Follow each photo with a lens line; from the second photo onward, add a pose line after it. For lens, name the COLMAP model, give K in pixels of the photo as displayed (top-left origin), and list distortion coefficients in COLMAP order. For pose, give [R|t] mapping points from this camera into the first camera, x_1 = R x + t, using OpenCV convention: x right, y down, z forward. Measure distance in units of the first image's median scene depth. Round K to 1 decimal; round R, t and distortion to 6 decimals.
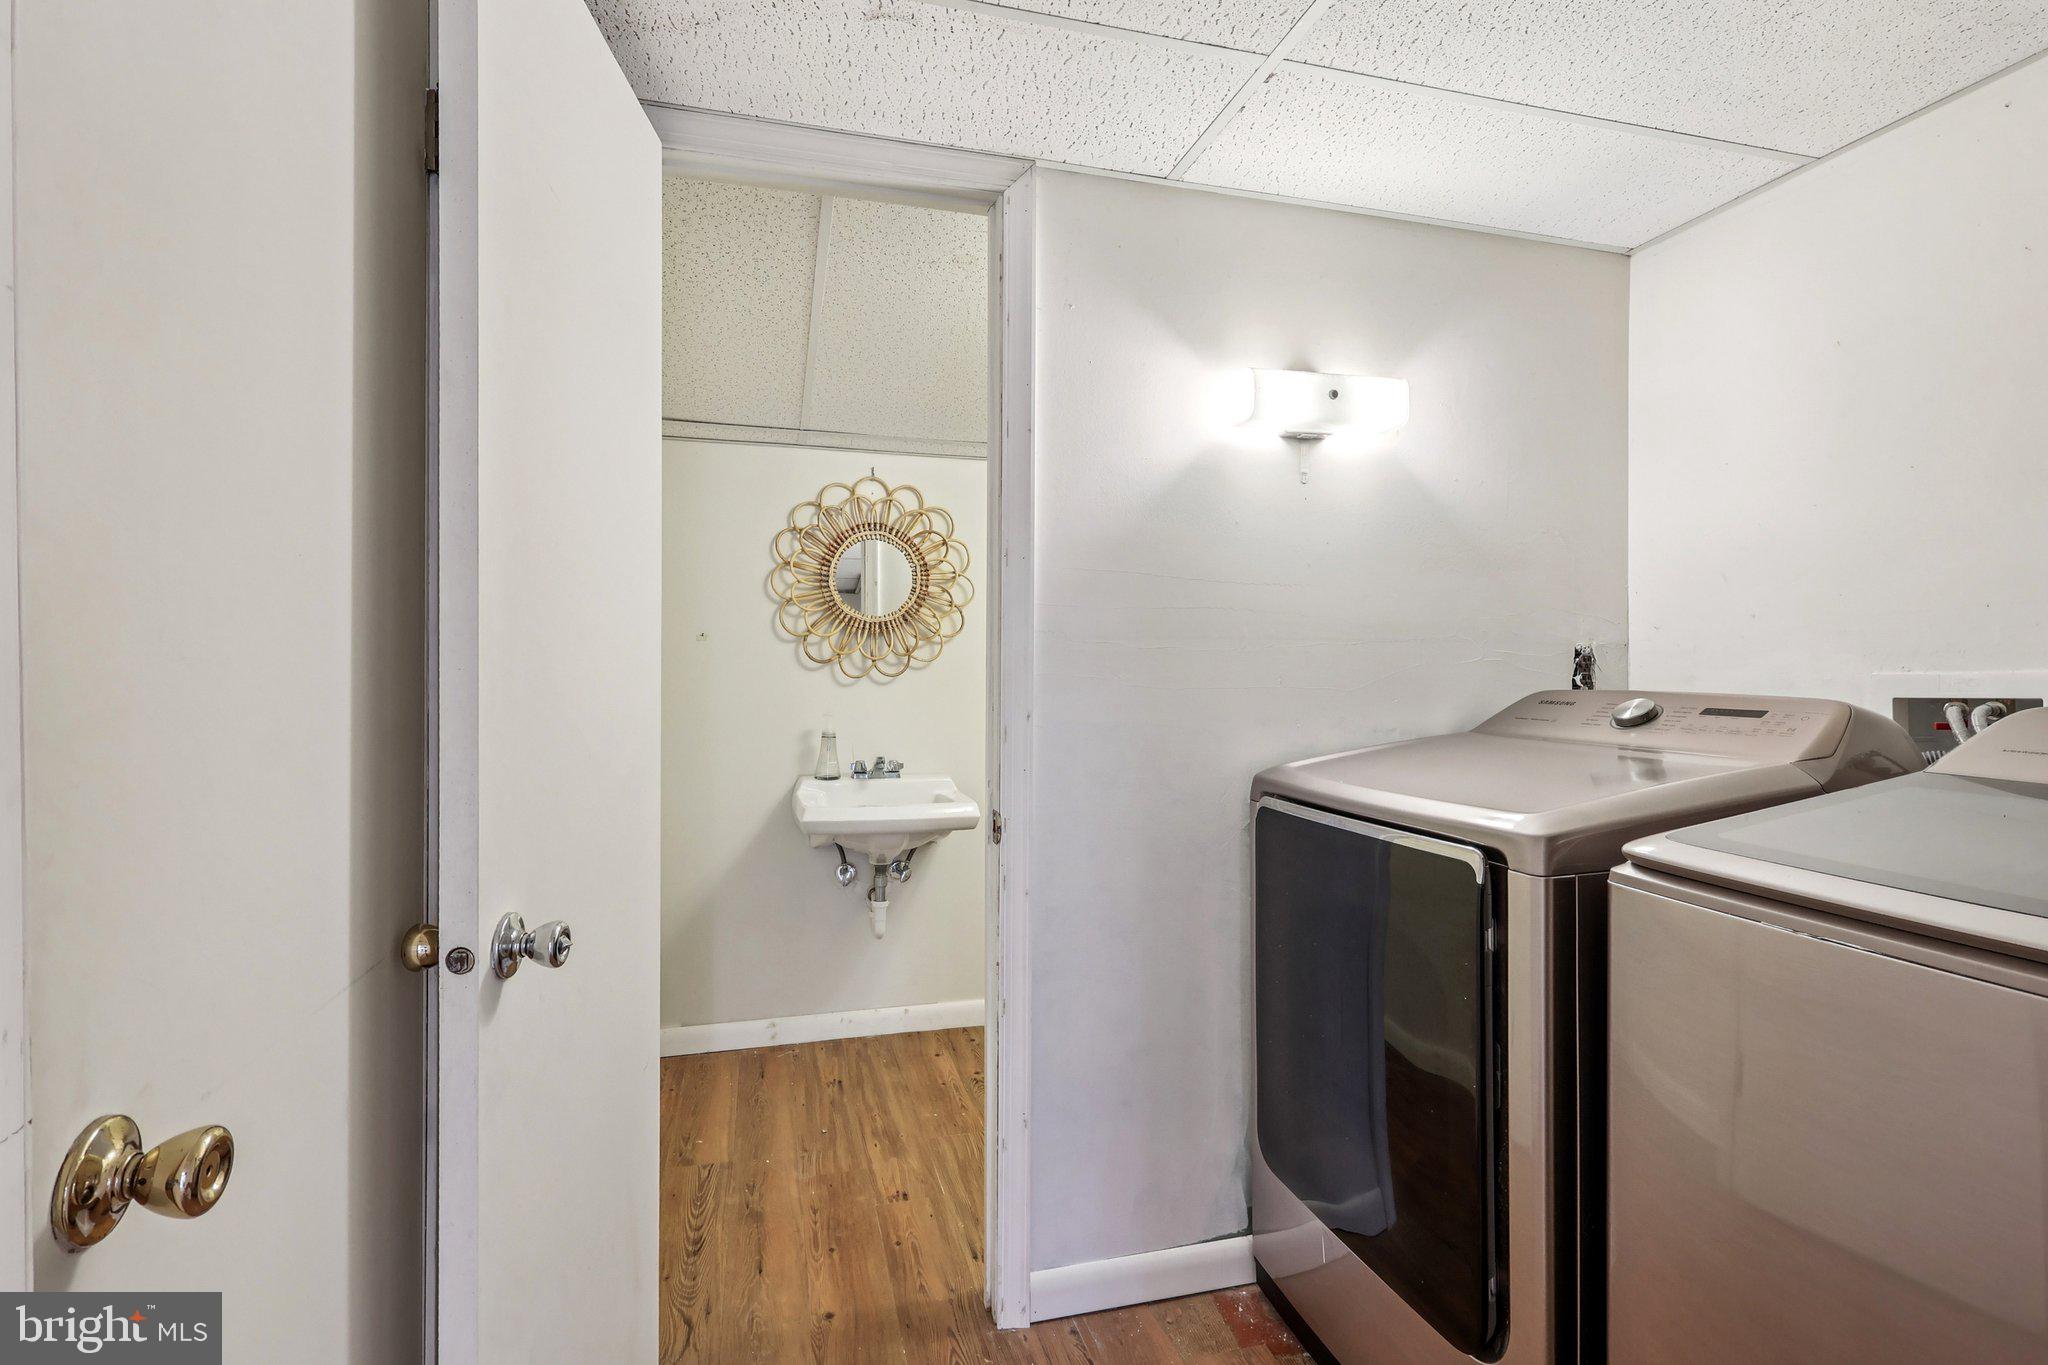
lens RADIAL K [[974.2, 0, 1029.2], [0, 974.2, 673.3], [0, 0, 1]] dist [0.001722, 0.001242]
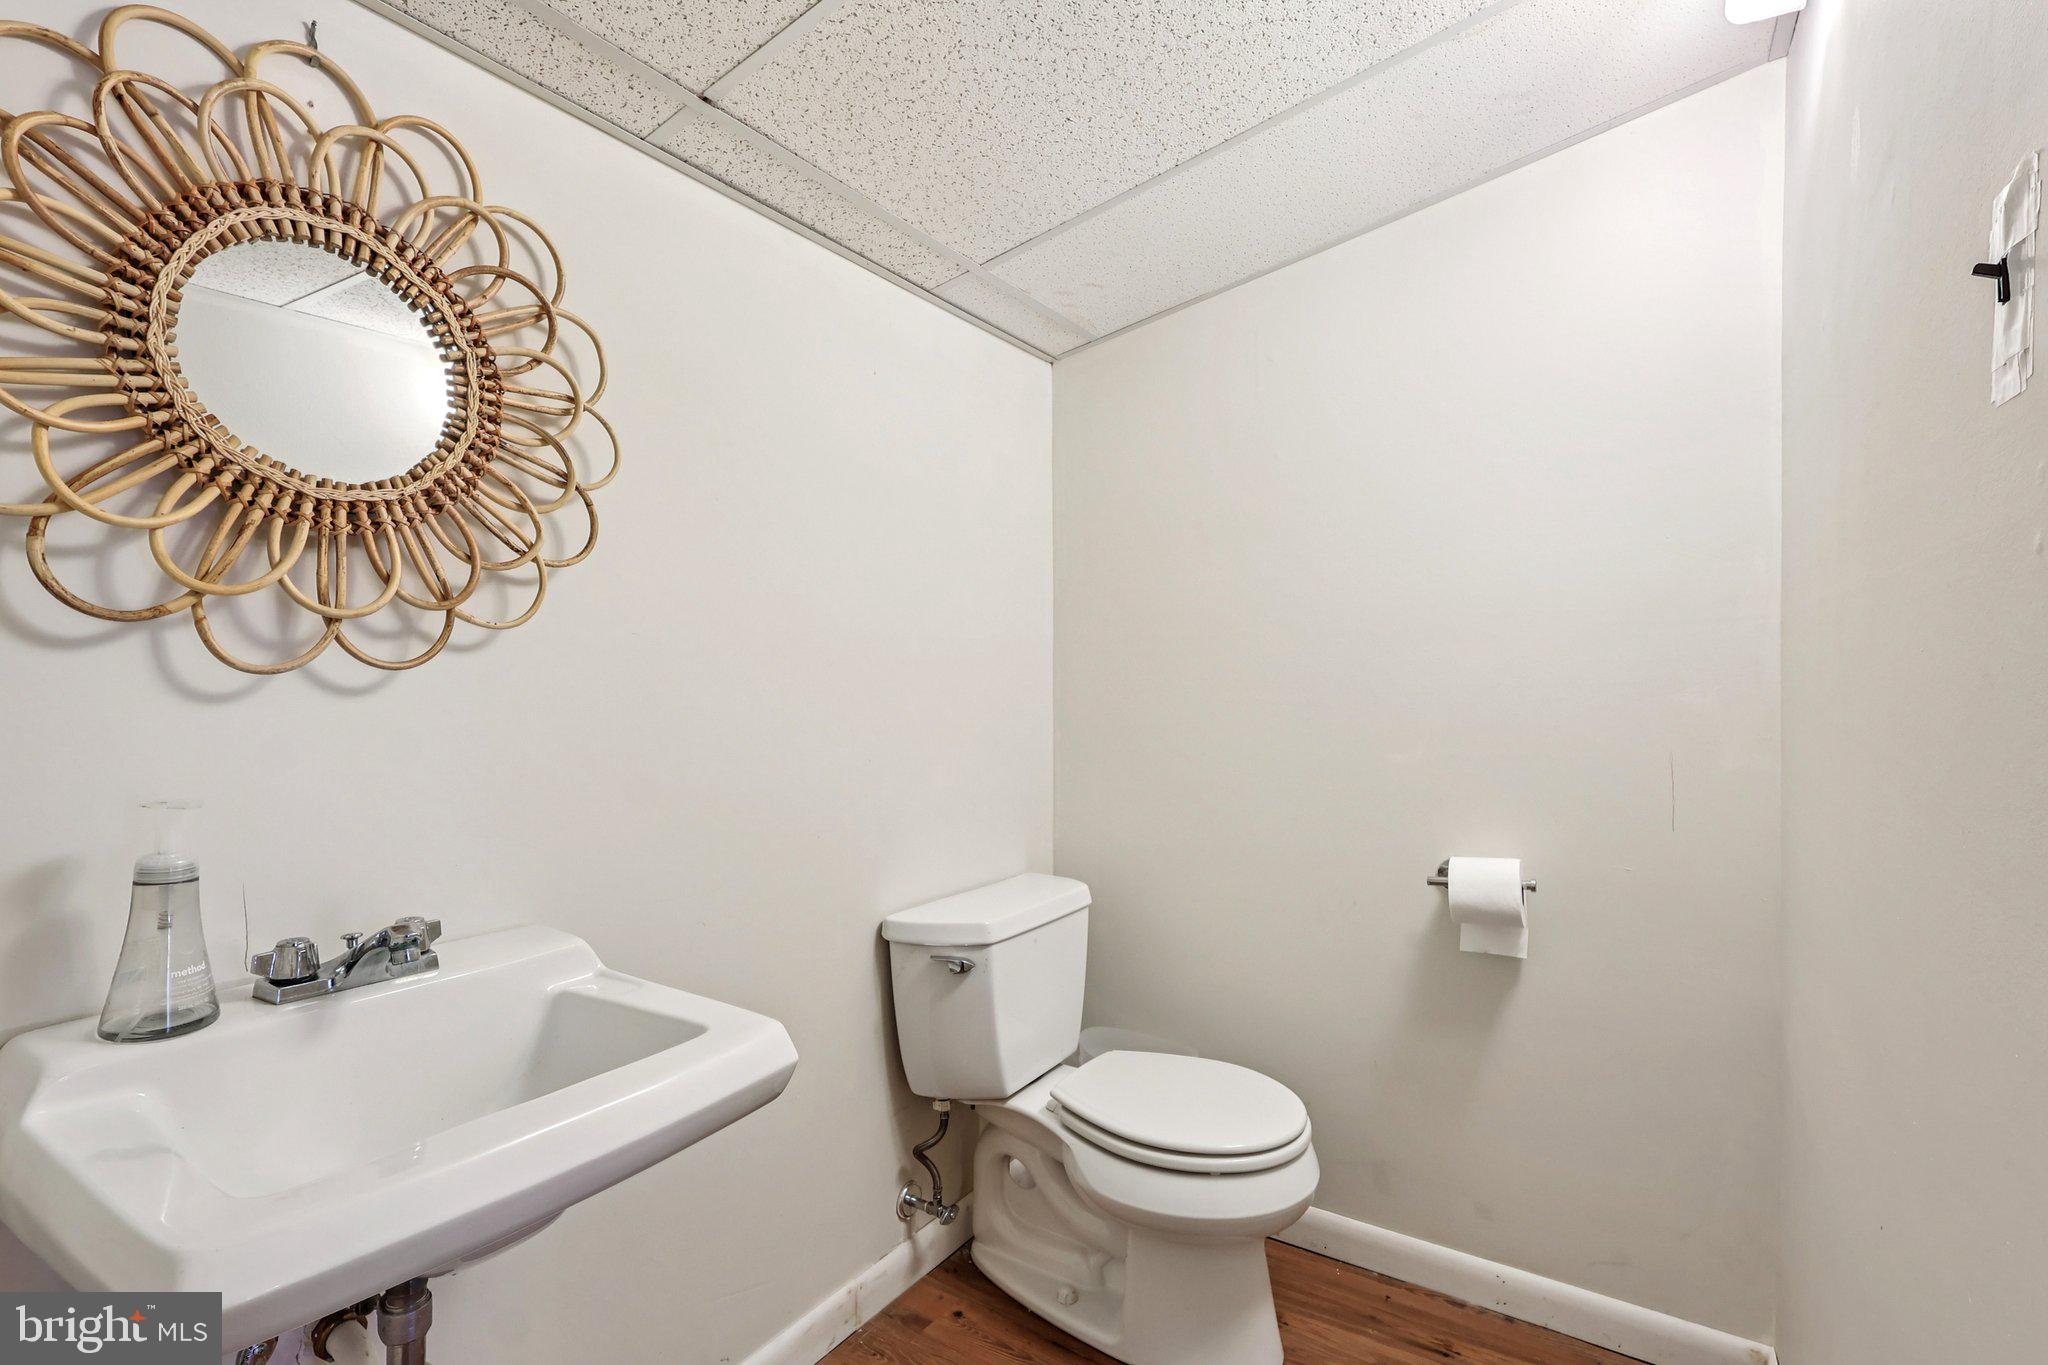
lens RADIAL K [[974.2, 0, 1017.1], [0, 974.2, 685.1], [0, 0, 1]] dist [0.001722, 0.001242]
pose [[0.750847, -0.006825, 0.660441, -0.201446], [0.009091, 0.999959, -0.000001, 0.010355], [-0.660414, 0.006005, 0.750878, 0.607536]]
